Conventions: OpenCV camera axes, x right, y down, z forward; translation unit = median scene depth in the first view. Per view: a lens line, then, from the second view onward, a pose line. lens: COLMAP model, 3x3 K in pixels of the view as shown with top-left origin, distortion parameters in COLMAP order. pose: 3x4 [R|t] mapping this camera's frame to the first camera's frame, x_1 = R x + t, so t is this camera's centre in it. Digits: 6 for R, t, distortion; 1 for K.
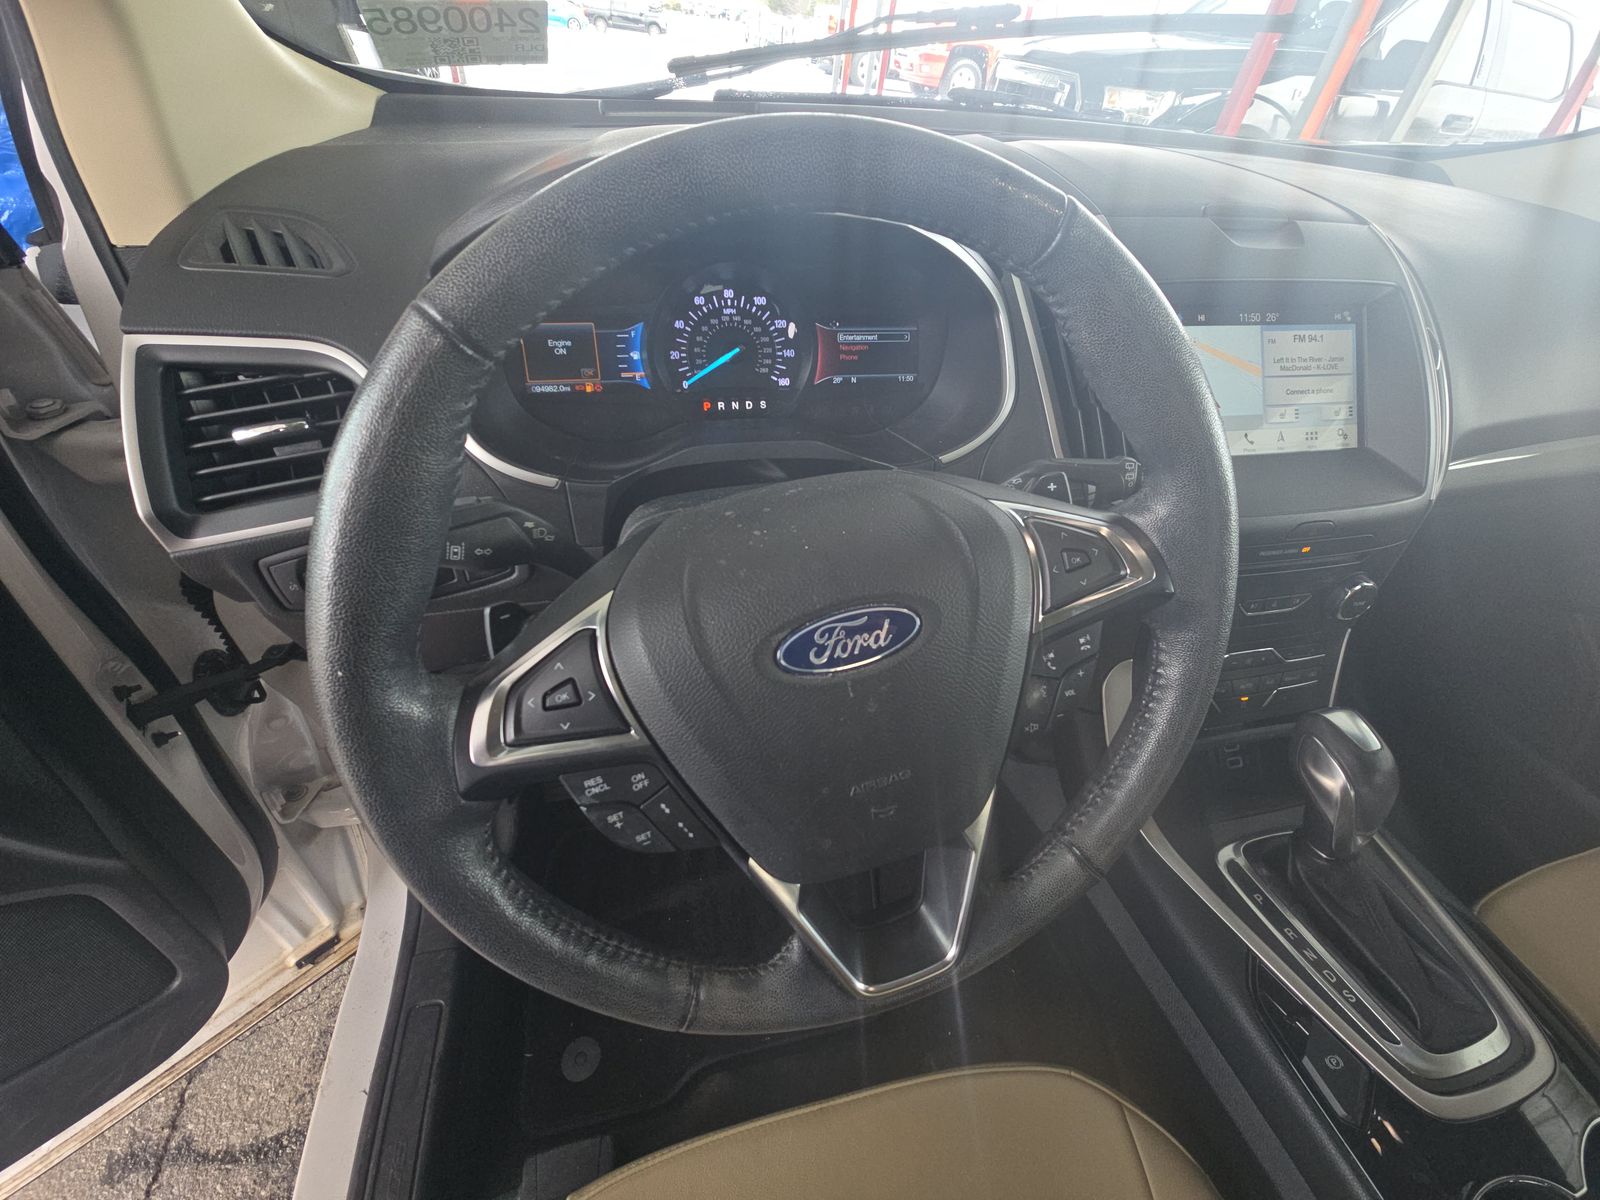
lens RADIAL K [[647.7, 0, 808.0], [0, 647.7, 591.5], [0, 0, 1]] dist [0.002505, -0.005137]
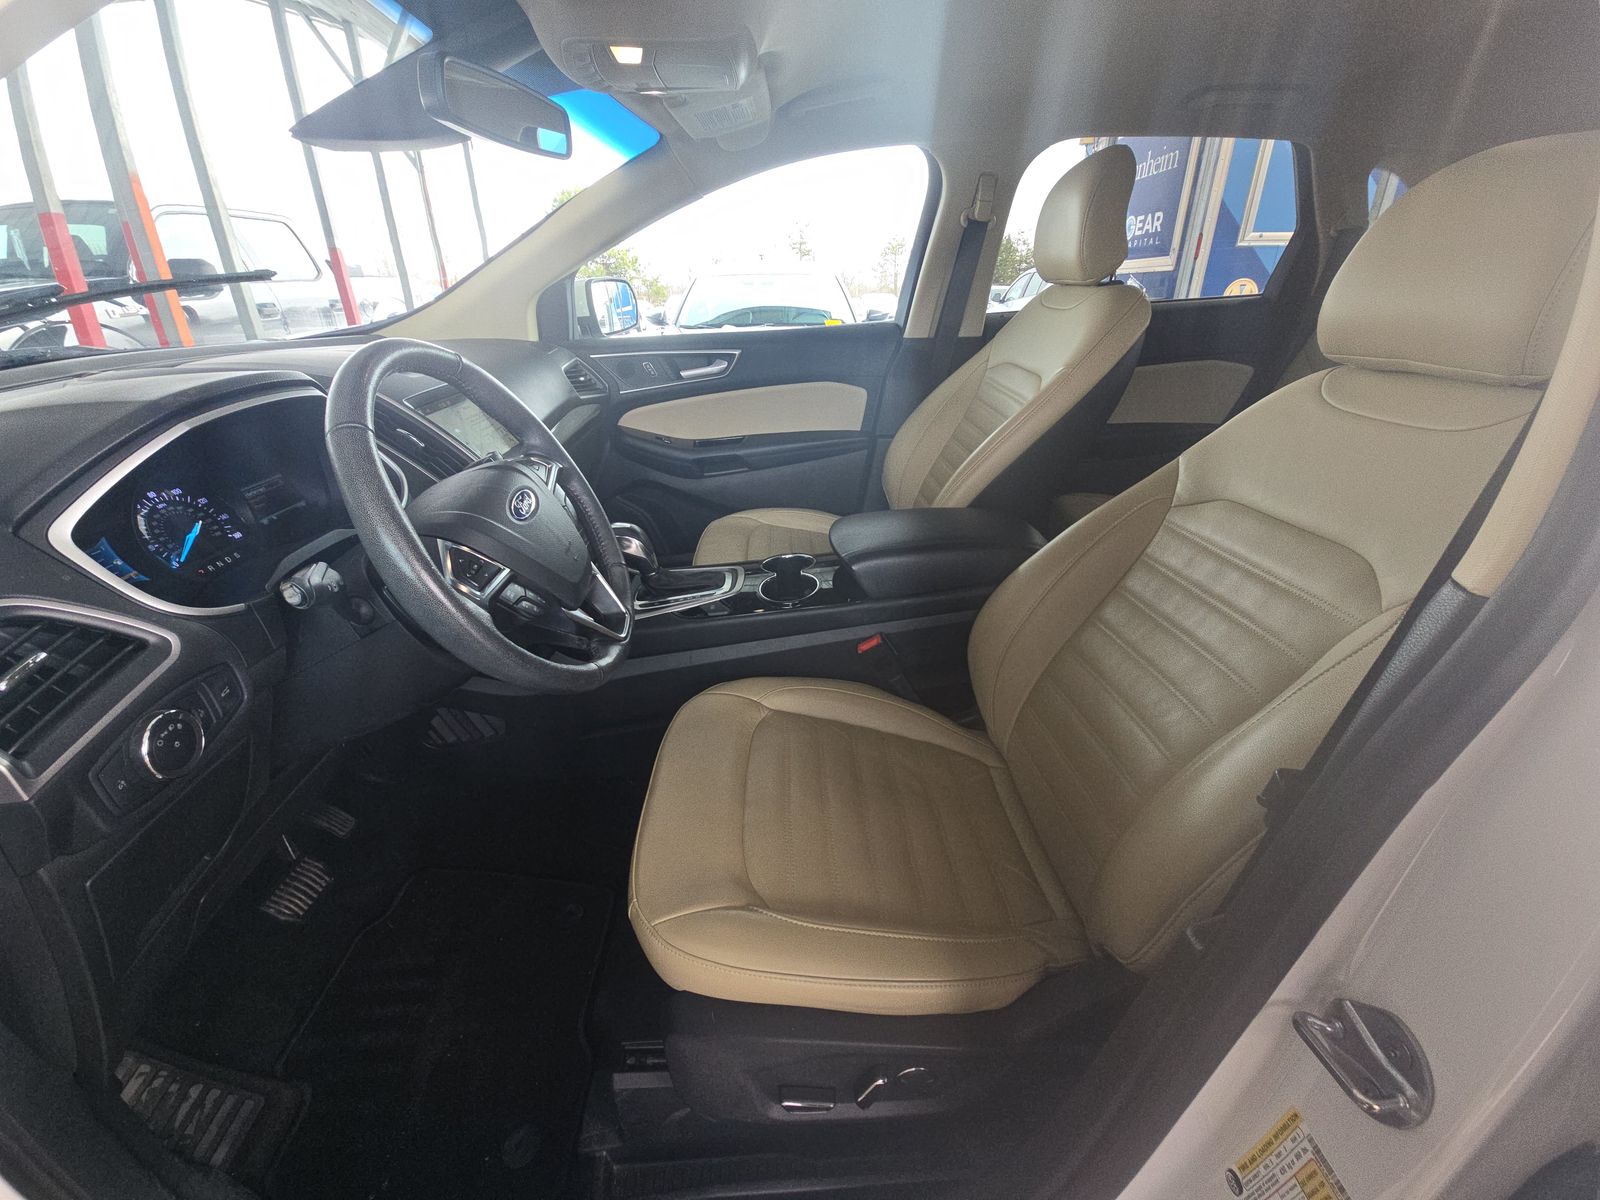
lens RADIAL K [[647.7, 0, 802.2], [0, 647.7, 591.7], [0, 0, 1]] dist [0.002505, -0.005137]
pose [[0.191112, -0.489504, 0.850801, -1.061091], [0.665131, 0.702019, 0.254498, 0.200994], [-0.721856, 0.517257, 0.459749, -0.406945]]
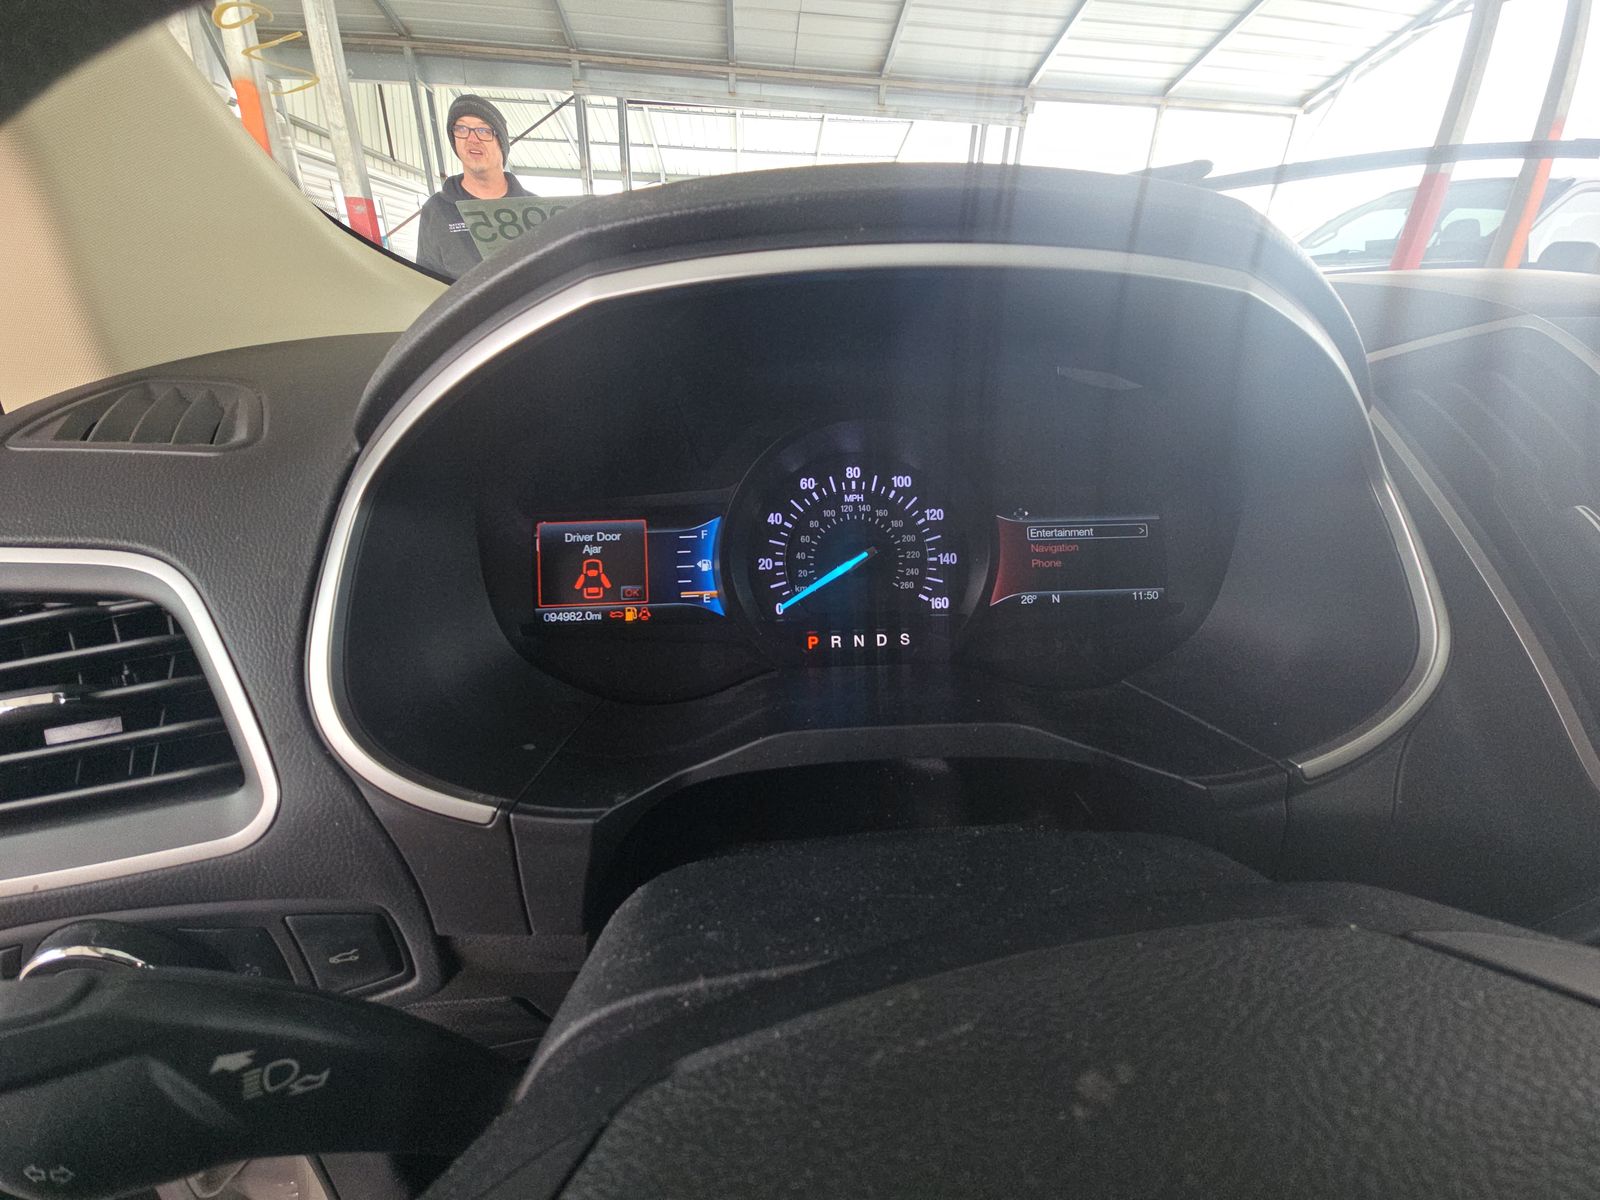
lens RADIAL K [[647.7, 0, 803.8], [0, 647.7, 597.1], [0, 0, 1]] dist [0.002505, -0.005137]
pose [[0.982760, -0.004899, -0.184818, -0.052532], [-0.048950, 0.957079, -0.285662, -0.155572], [0.178285, 0.289785, 0.940340, 0.422366]]
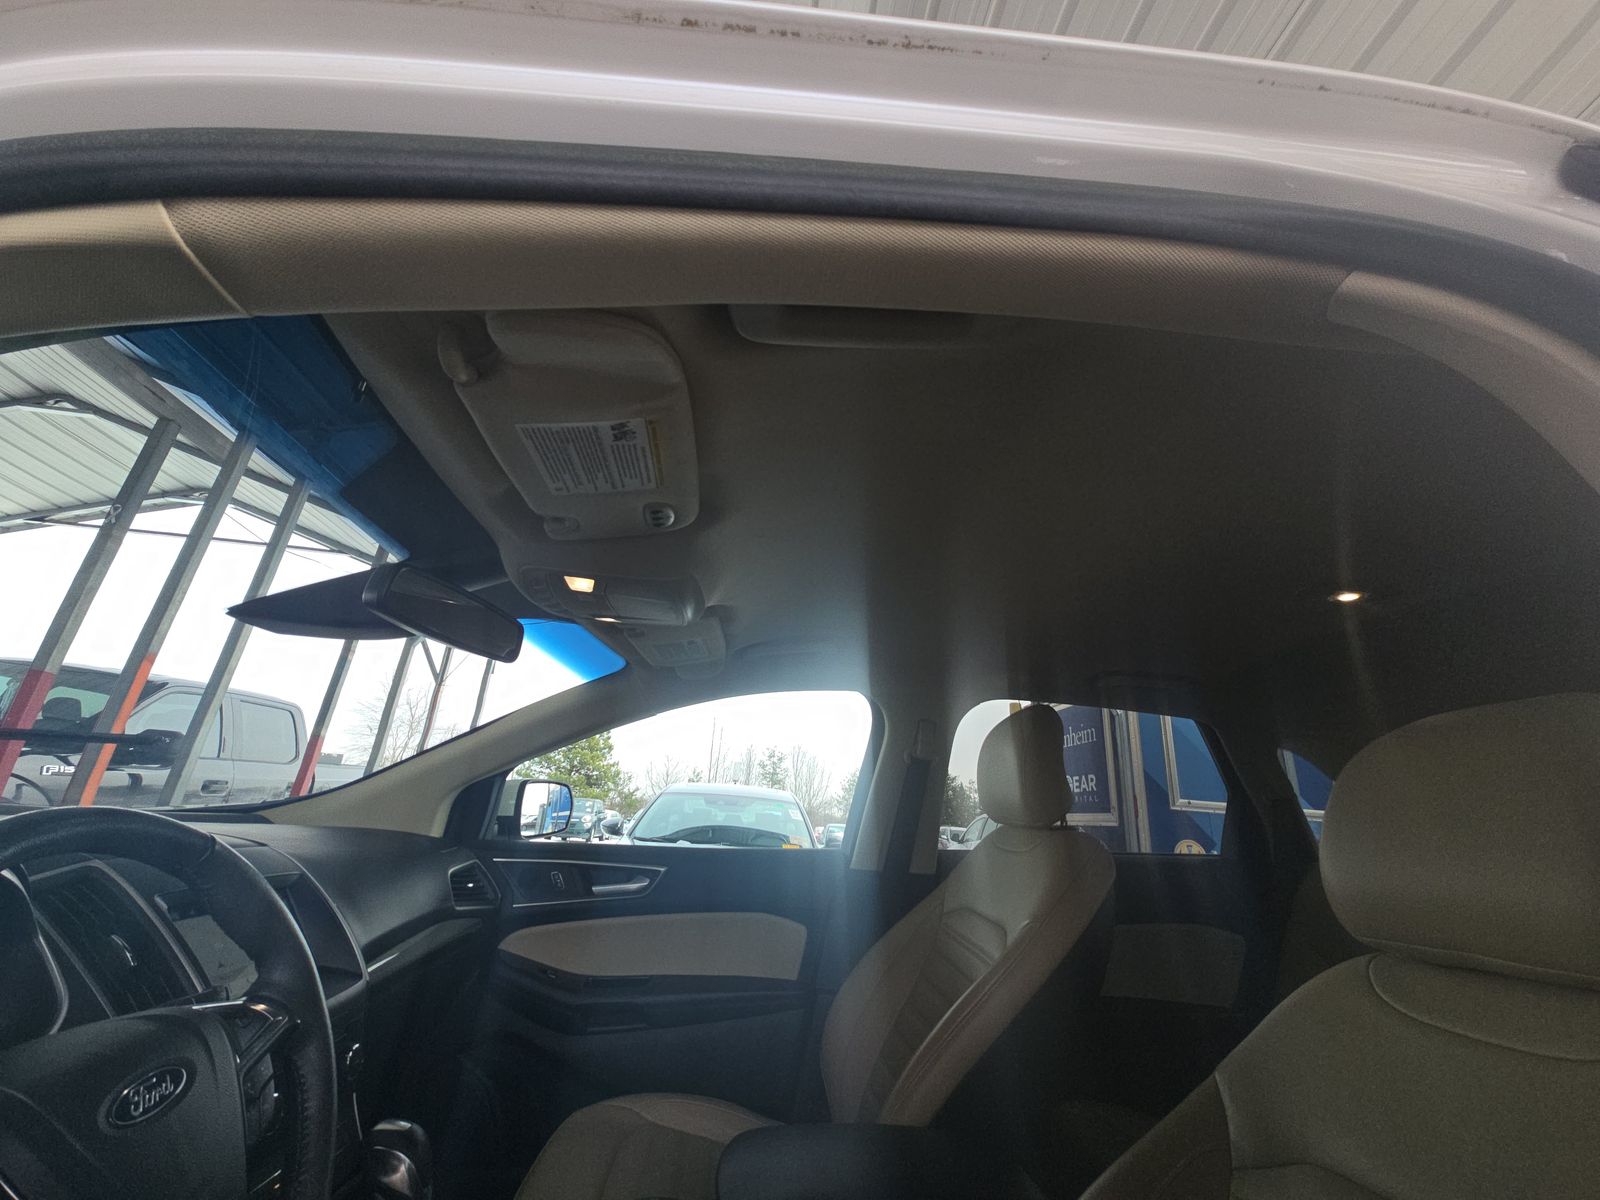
lens RADIAL K [[647.7, 0, 800.3], [0, 647.7, 589.1], [0, 0, 1]] dist [0.002505, -0.005137]
pose [[0.154564, 0.259409, 0.953319, -0.720050], [0.603392, 0.739271, -0.298994, 0.283835], [-0.782323, 0.621438, -0.042261, -0.433028]]
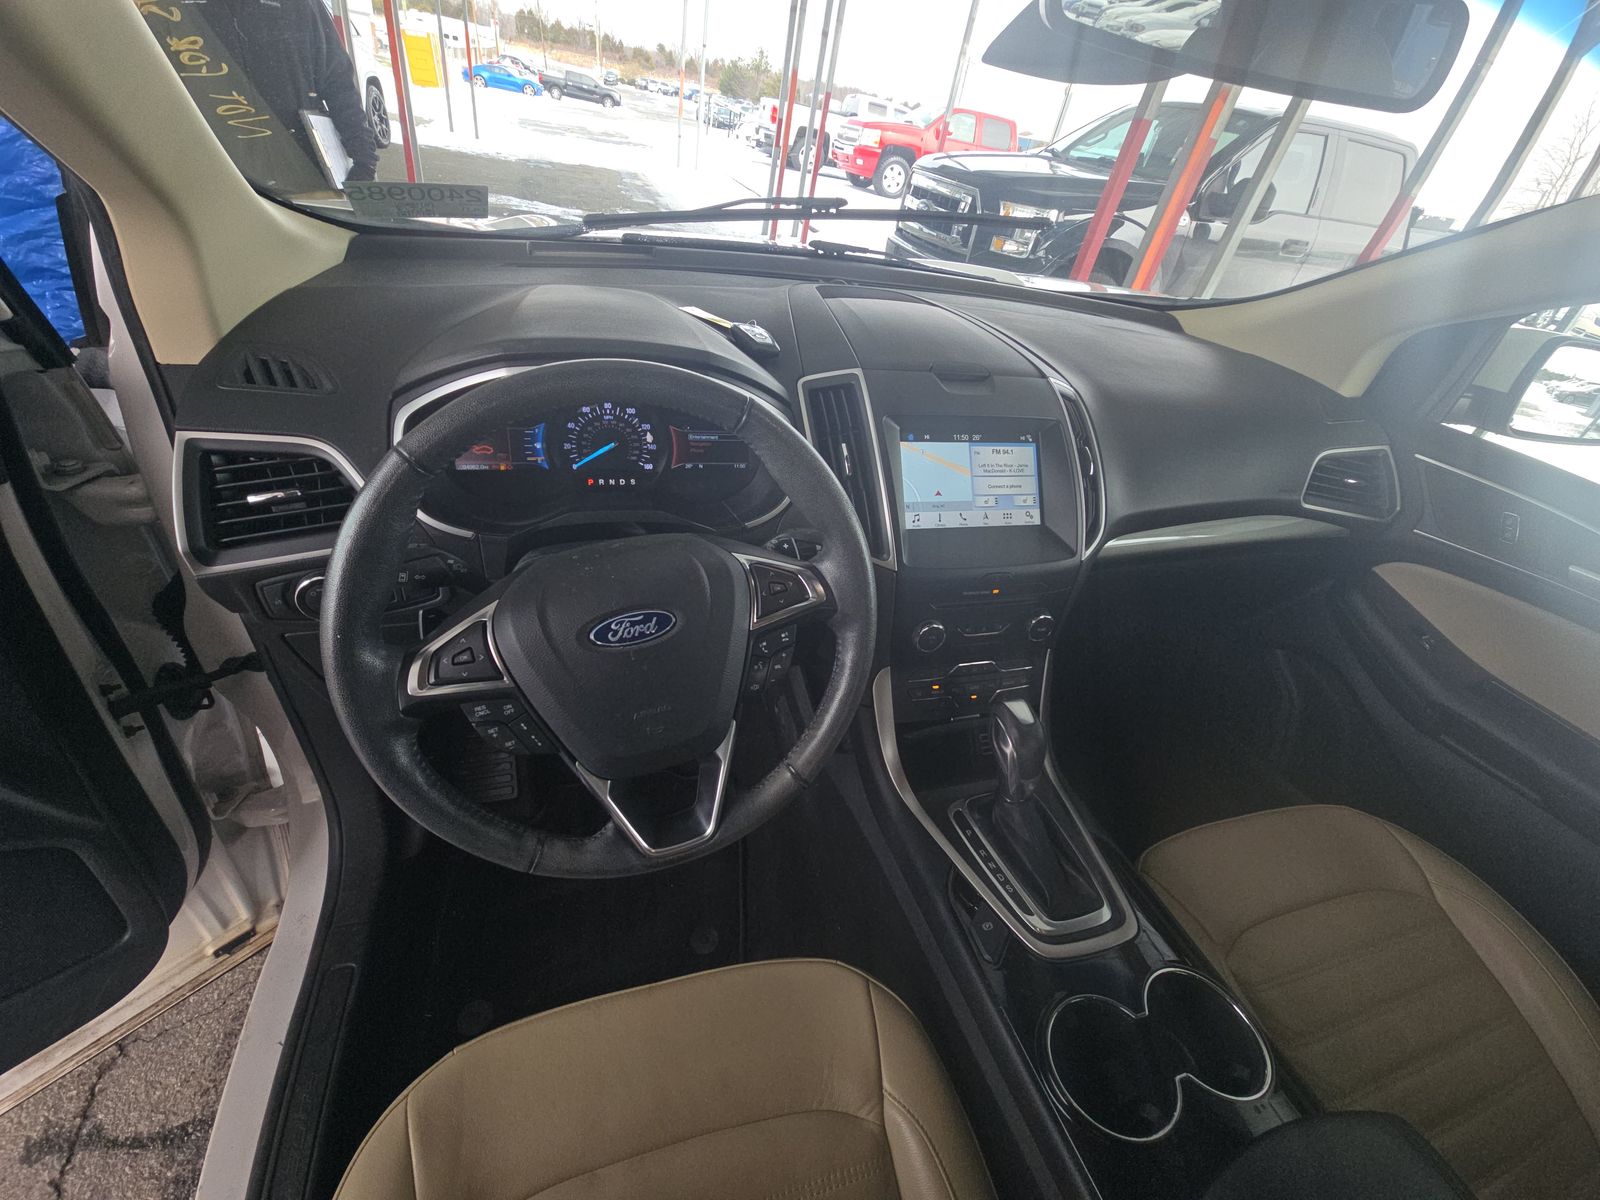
lens RADIAL K [[647.7, 0, 809.0], [0, 647.7, 592.1], [0, 0, 1]] dist [0.002505, -0.005137]
pose [[0.995667, 0.018443, 0.091147, 0.194768], [-0.011384, 0.996937, -0.077375, 0.054565], [-0.092295, 0.076002, 0.992827, -0.422762]]
